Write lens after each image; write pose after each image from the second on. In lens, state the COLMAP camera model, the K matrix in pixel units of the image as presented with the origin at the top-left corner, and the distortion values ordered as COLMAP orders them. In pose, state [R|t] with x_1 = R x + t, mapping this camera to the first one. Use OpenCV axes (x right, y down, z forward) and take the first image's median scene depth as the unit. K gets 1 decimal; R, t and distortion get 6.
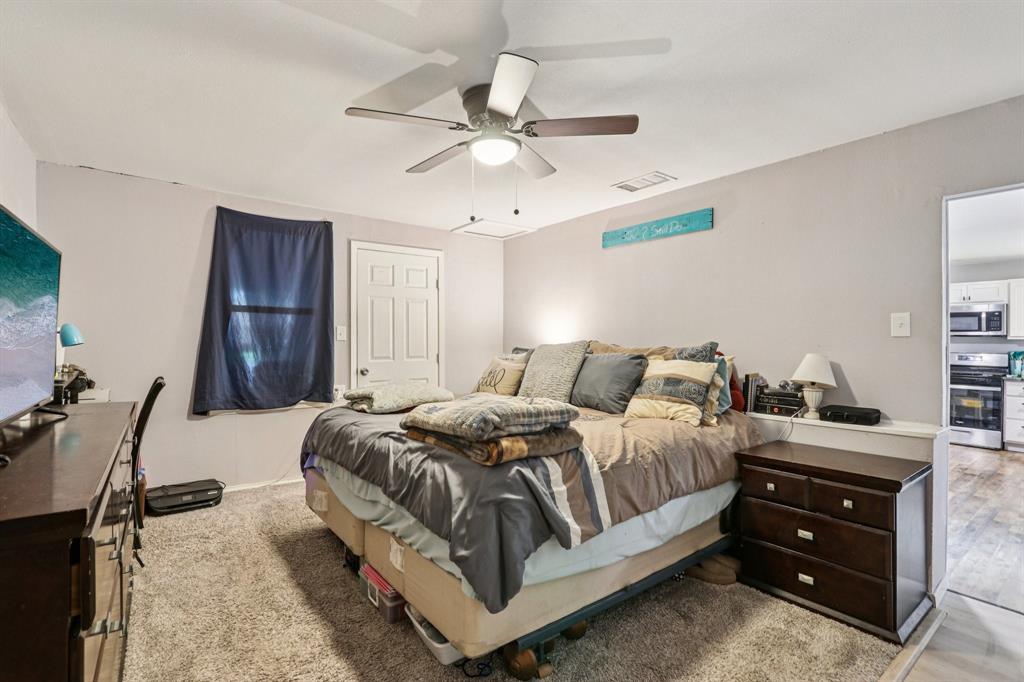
lens RADIAL K [[474.6, 0, 516.6], [0, 474.6, 338.4], [0, 0, 1]] dist [-0.012153, 0.001233]
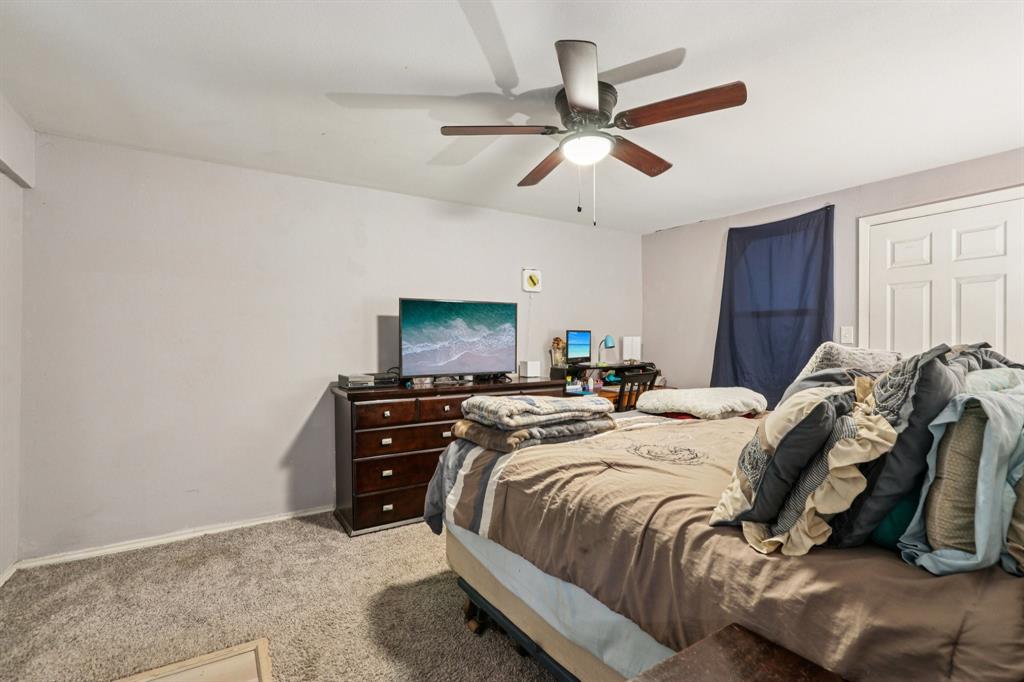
lens RADIAL K [[474.6, 0, 512.3], [0, 474.6, 342.8], [0, 0, 1]] dist [-0.012153, 0.001233]
pose [[-0.072012, -0.002674, -0.997400, 0.500302], [0.009494, 0.999949, -0.003367, 0.000507], [0.997359, -0.009712, -0.071983, 0.483007]]
